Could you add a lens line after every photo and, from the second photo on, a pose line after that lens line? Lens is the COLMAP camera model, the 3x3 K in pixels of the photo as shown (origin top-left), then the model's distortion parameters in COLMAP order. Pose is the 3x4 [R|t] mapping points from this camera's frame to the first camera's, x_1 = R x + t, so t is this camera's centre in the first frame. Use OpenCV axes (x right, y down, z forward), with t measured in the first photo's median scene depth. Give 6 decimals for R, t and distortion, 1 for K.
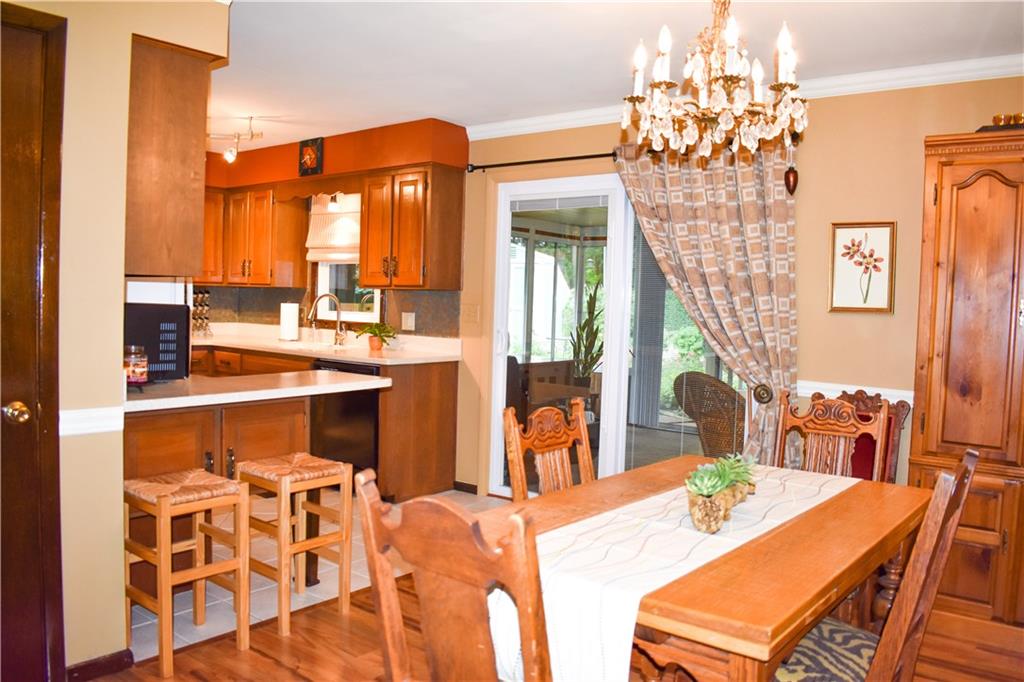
lens RADIAL K [[798.6, 0, 512.0], [0, 798.6, 341.0], [0, 0, 1]] dist [-0.084909, 0.002655]
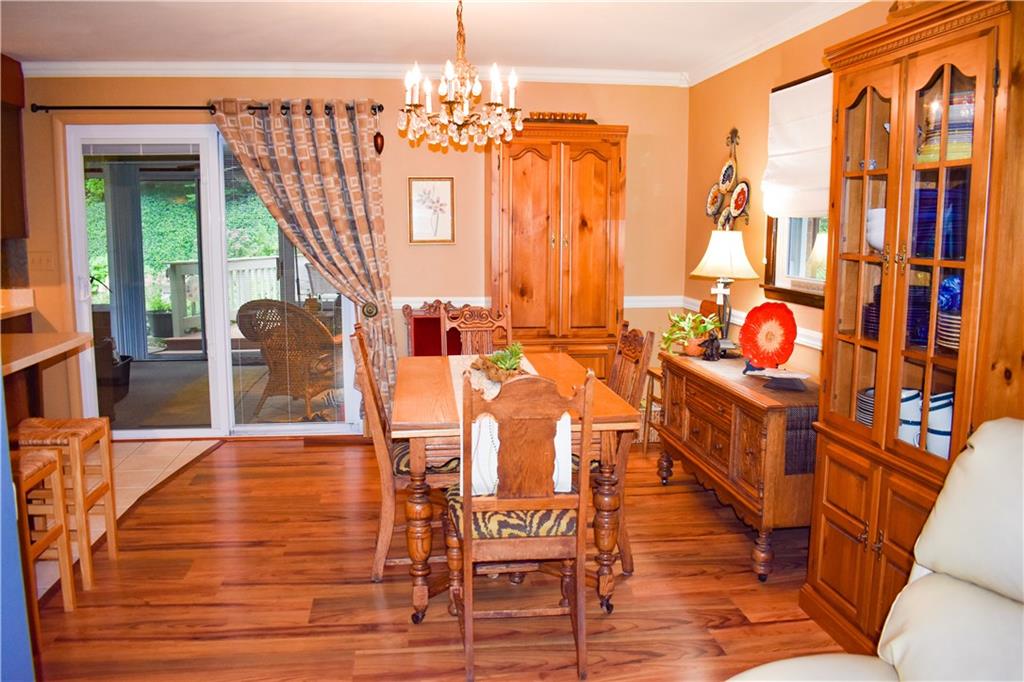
lens RADIAL K [[798.6, 0, 512.0], [0, 798.6, 341.0], [0, 0, 1]] dist [-0.084909, 0.002655]
pose [[0.697840, -0.130347, 0.704293, -0.432375], [0.056883, 0.990281, 0.126914, -0.034098], [-0.713991, -0.048504, 0.698473, -0.072292]]
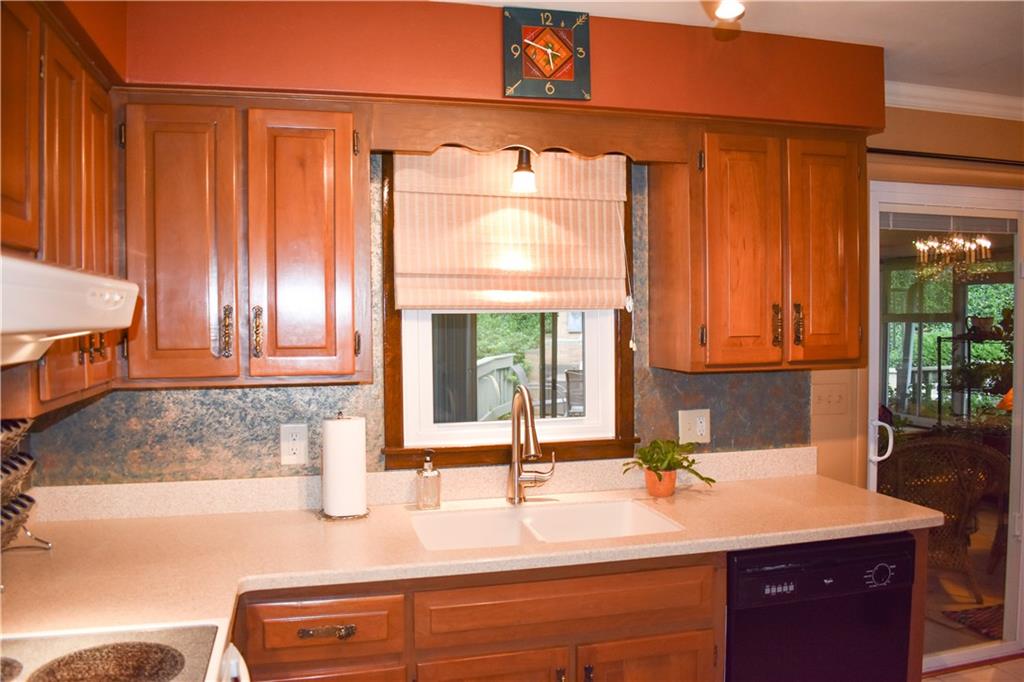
lens RADIAL K [[798.6, 0, 512.0], [0, 798.6, 341.0], [0, 0, 1]] dist [-0.084909, 0.002655]
pose [[0.596506, -0.064533, 0.800010, -0.856531], [0.064438, 0.997395, 0.032409, -0.146630], [-0.800017, 0.032218, 0.599111, 1.121082]]
